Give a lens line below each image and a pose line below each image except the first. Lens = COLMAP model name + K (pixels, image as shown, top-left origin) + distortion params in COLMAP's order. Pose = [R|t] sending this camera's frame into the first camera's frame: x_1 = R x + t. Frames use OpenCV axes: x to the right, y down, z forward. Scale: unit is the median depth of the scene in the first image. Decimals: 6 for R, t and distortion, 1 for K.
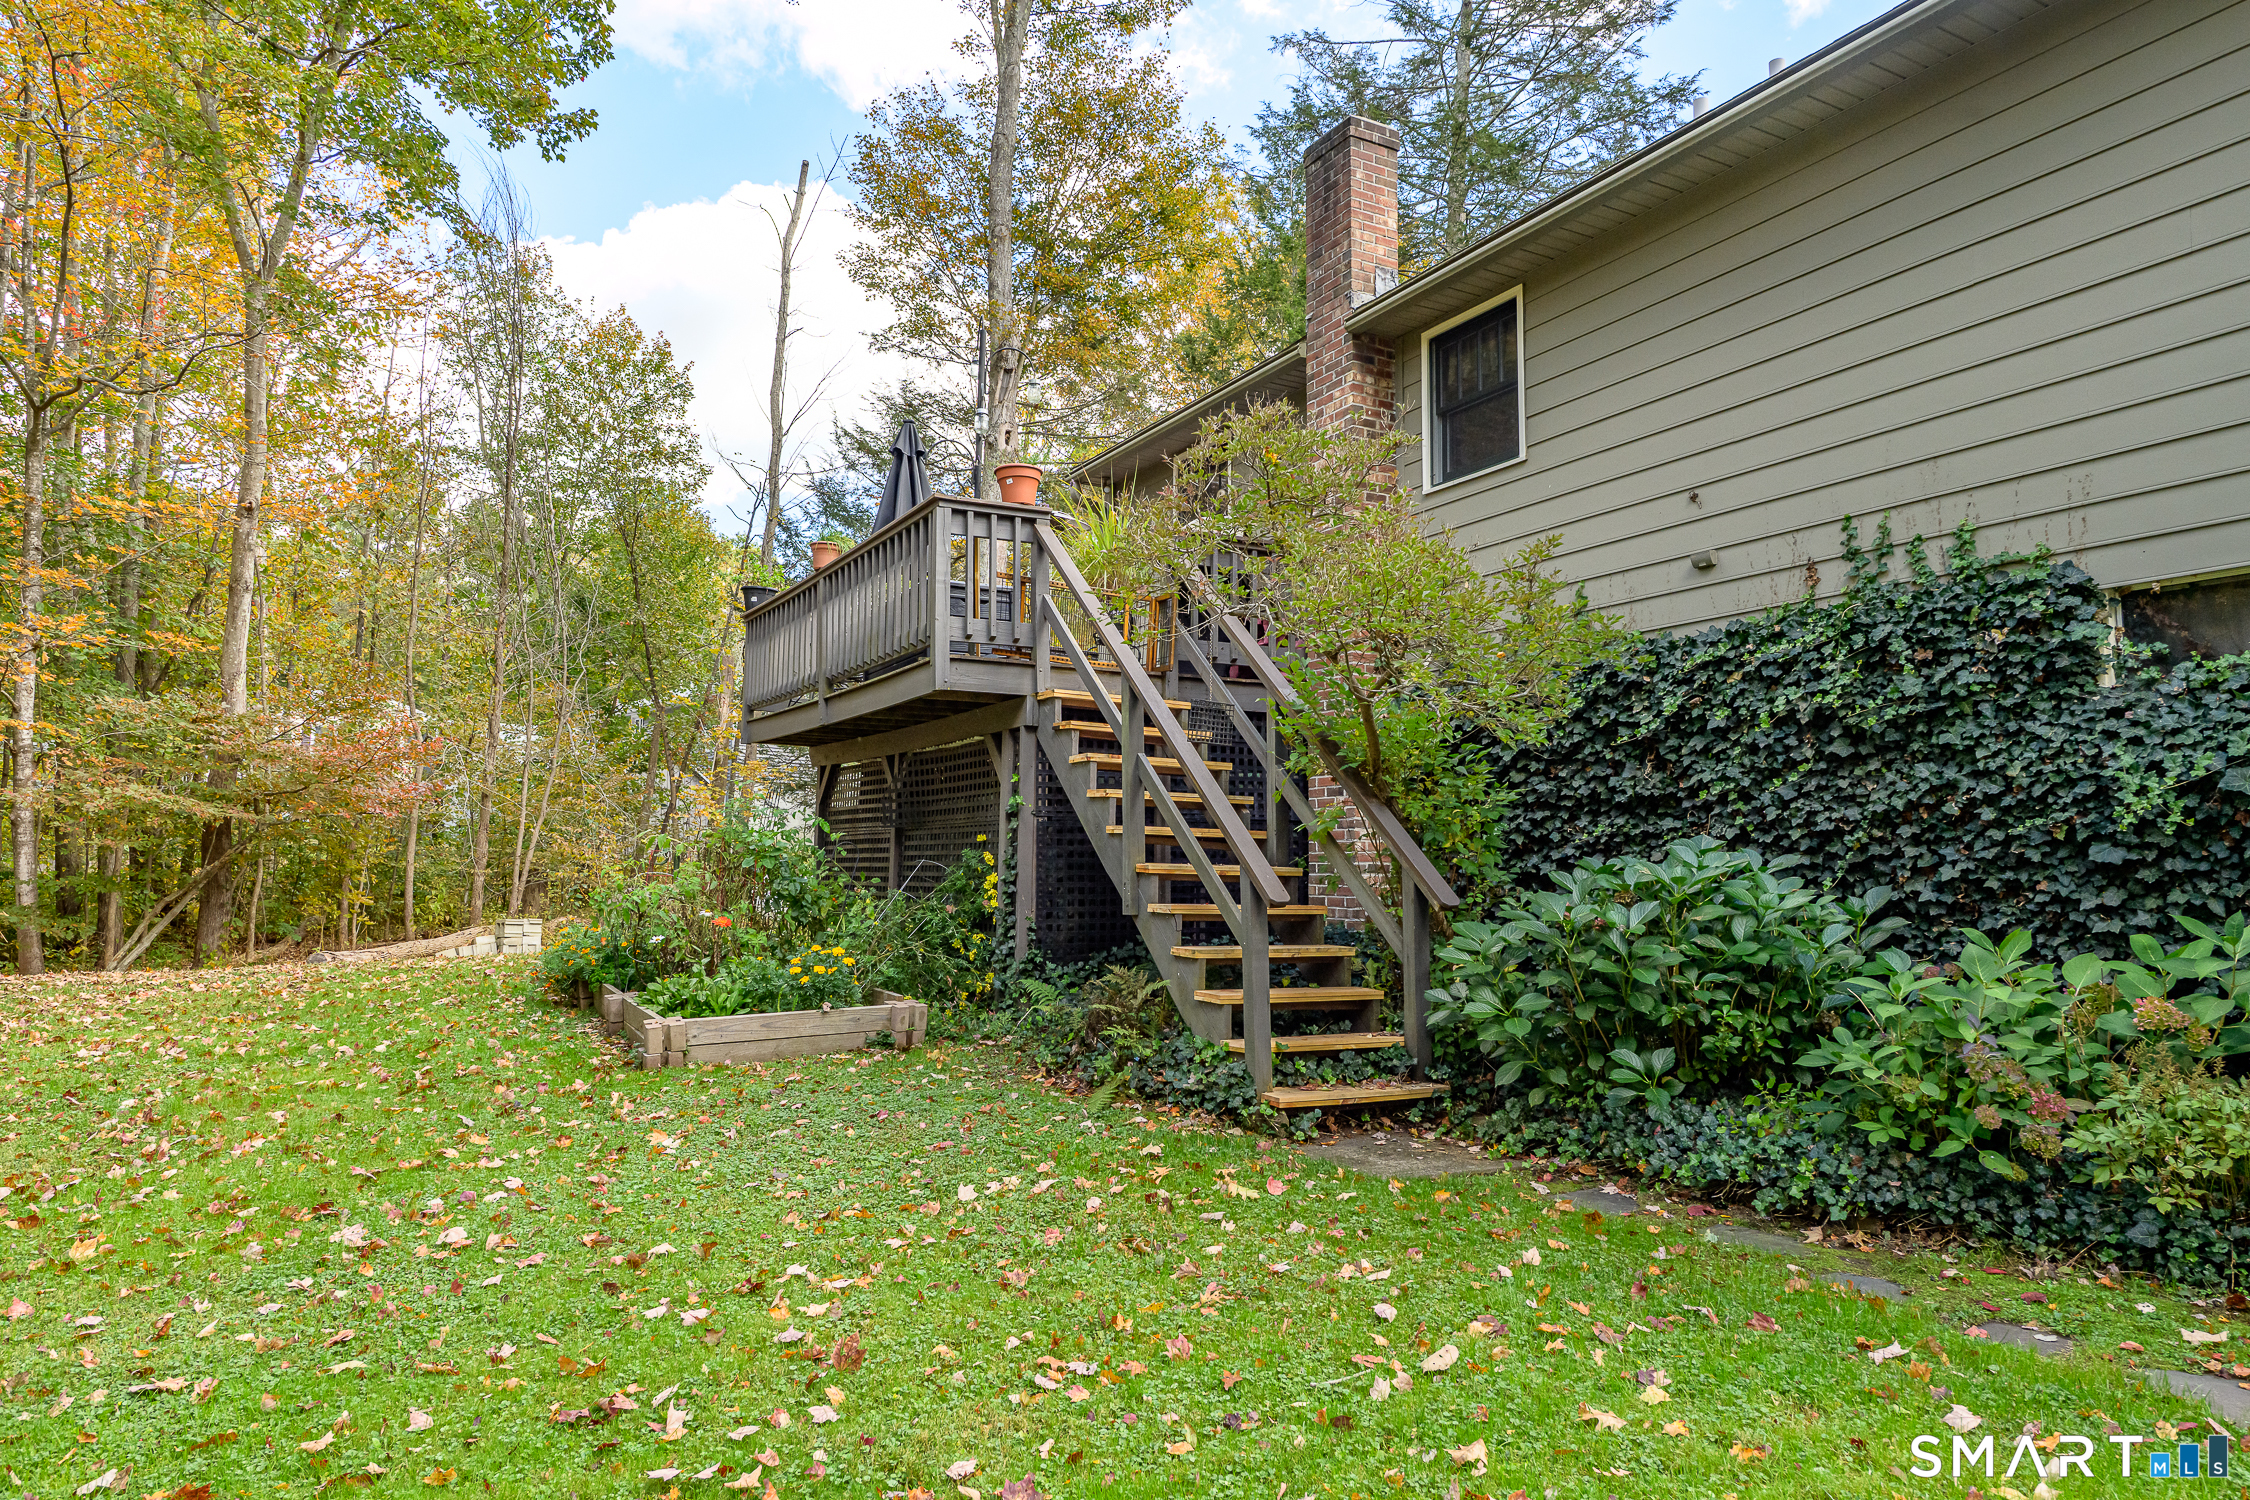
lens RADIAL K [[1421.9, 0, 1125.0], [0, 1421.9, 750.0], [0, 0, 1]] dist [-0.003472, -0.000266]
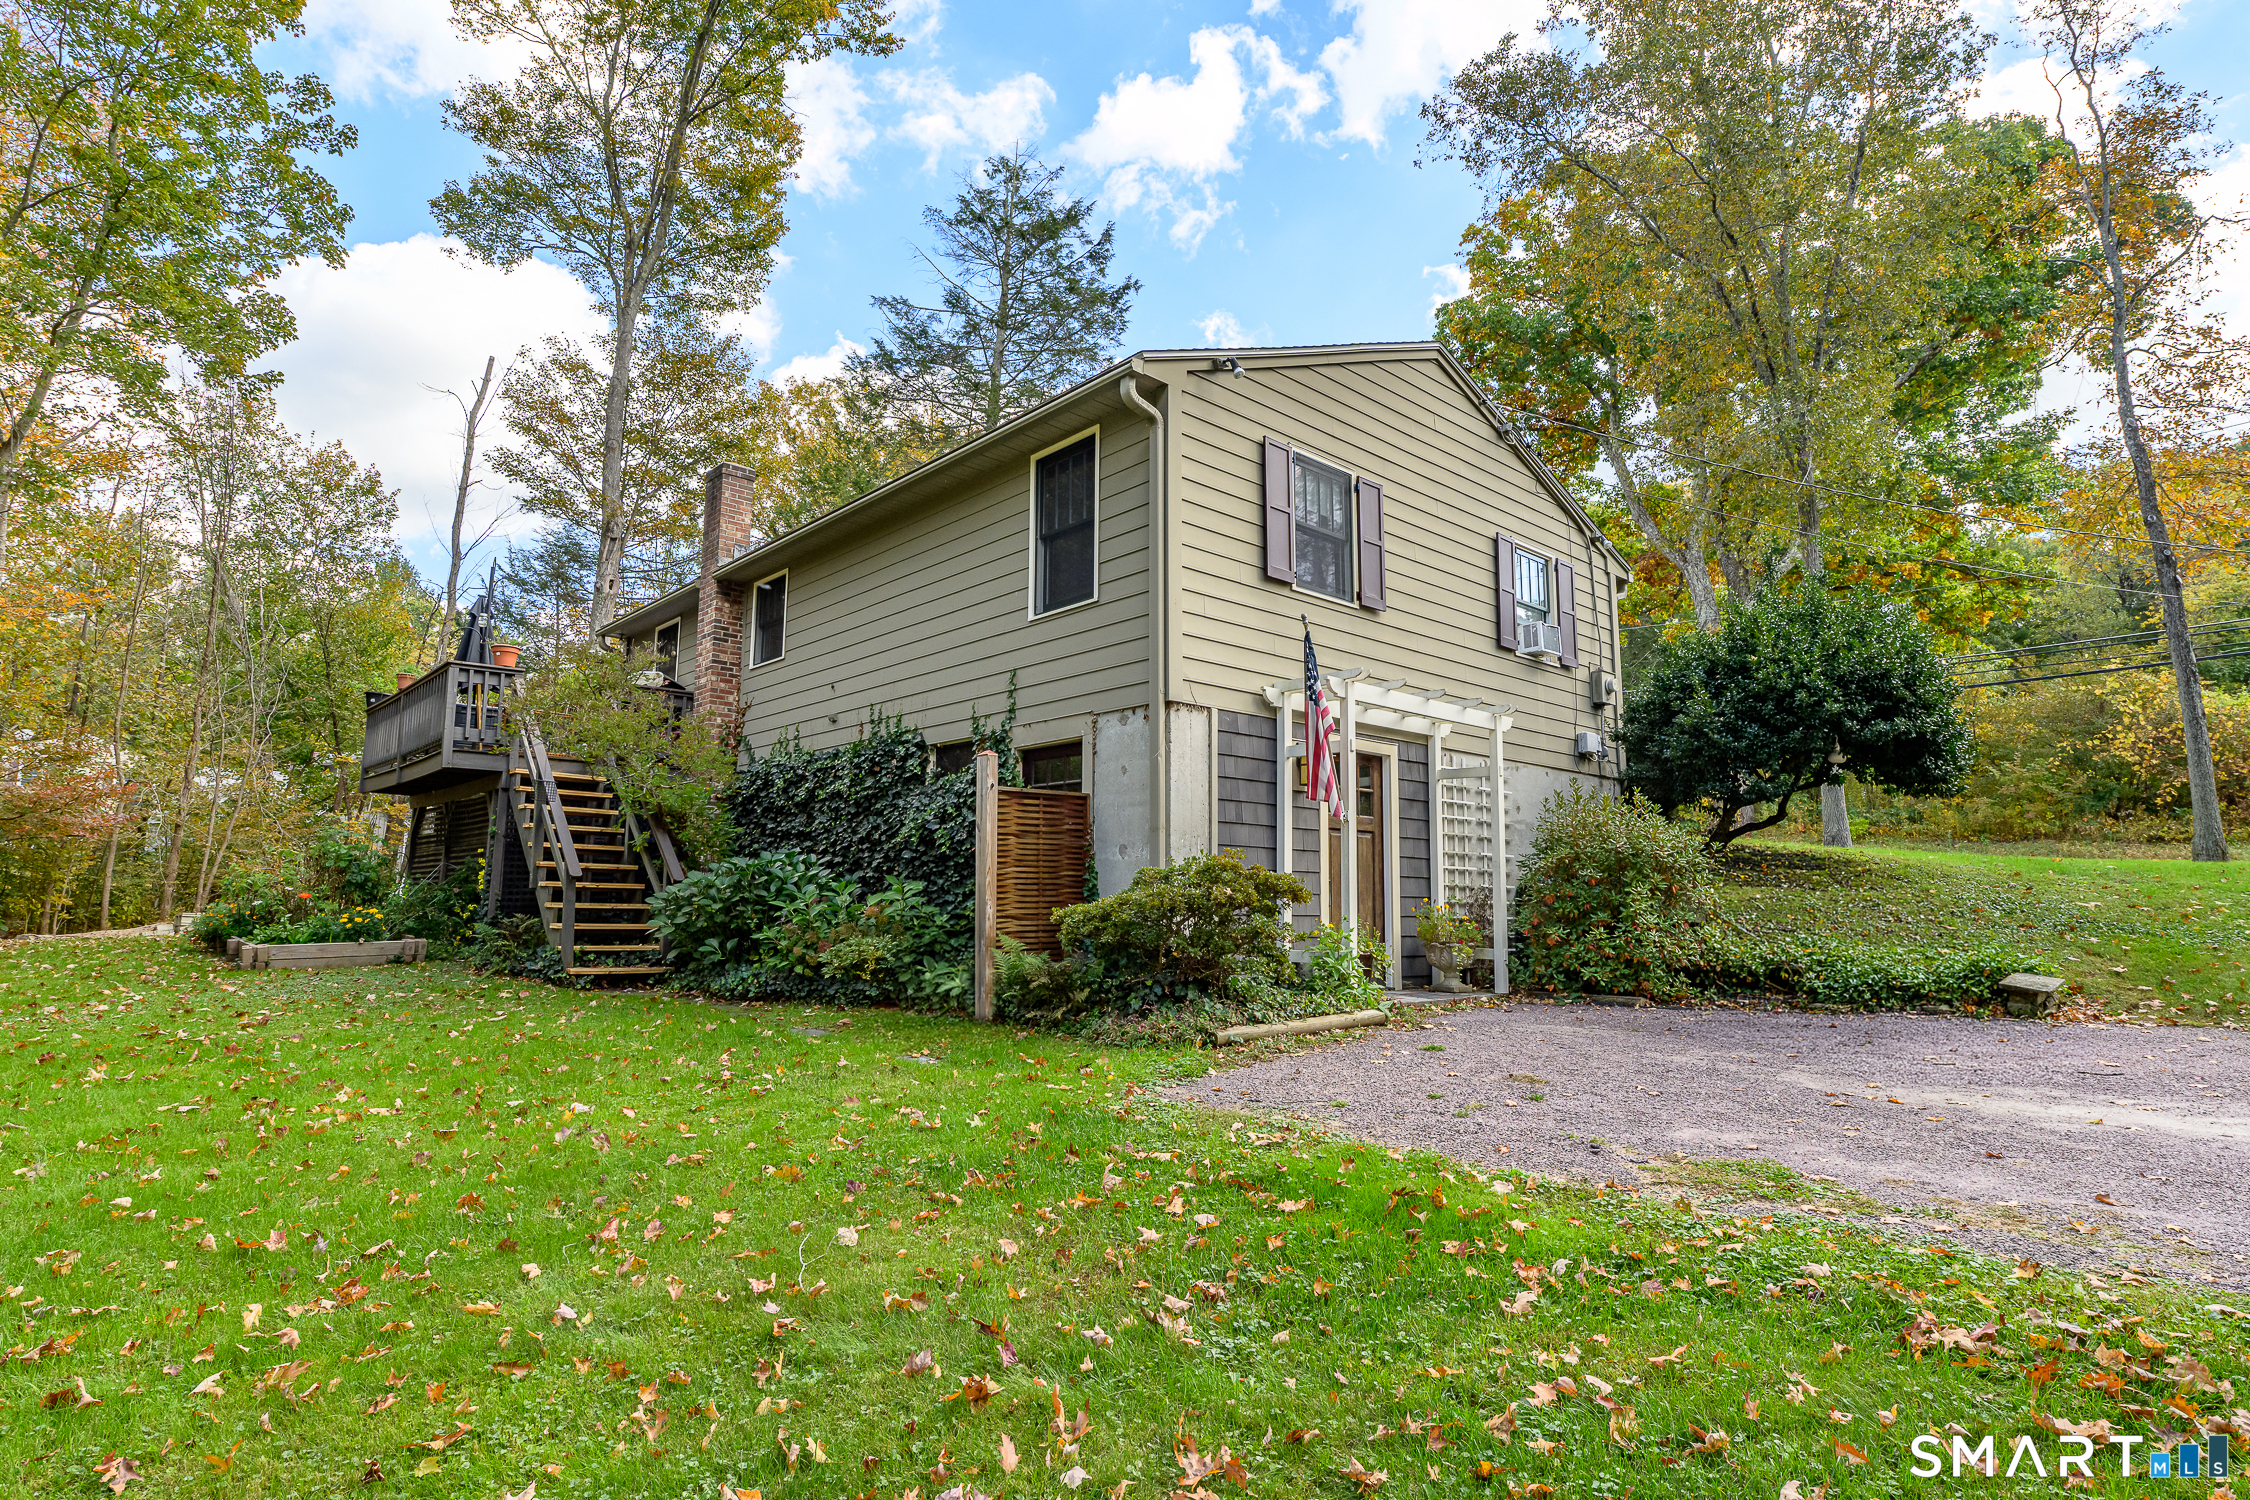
lens RADIAL K [[1174.7, 0, 1125.0], [0, 1174.7, 750.0], [0, 0, 1]] dist [-0.000706, 0.000161]
pose [[0.971759, 0.033314, 0.233613, 0.323098], [-0.022341, 0.998526, -0.049460, -0.008276], [-0.234916, 0.042844, 0.971071, -0.592595]]
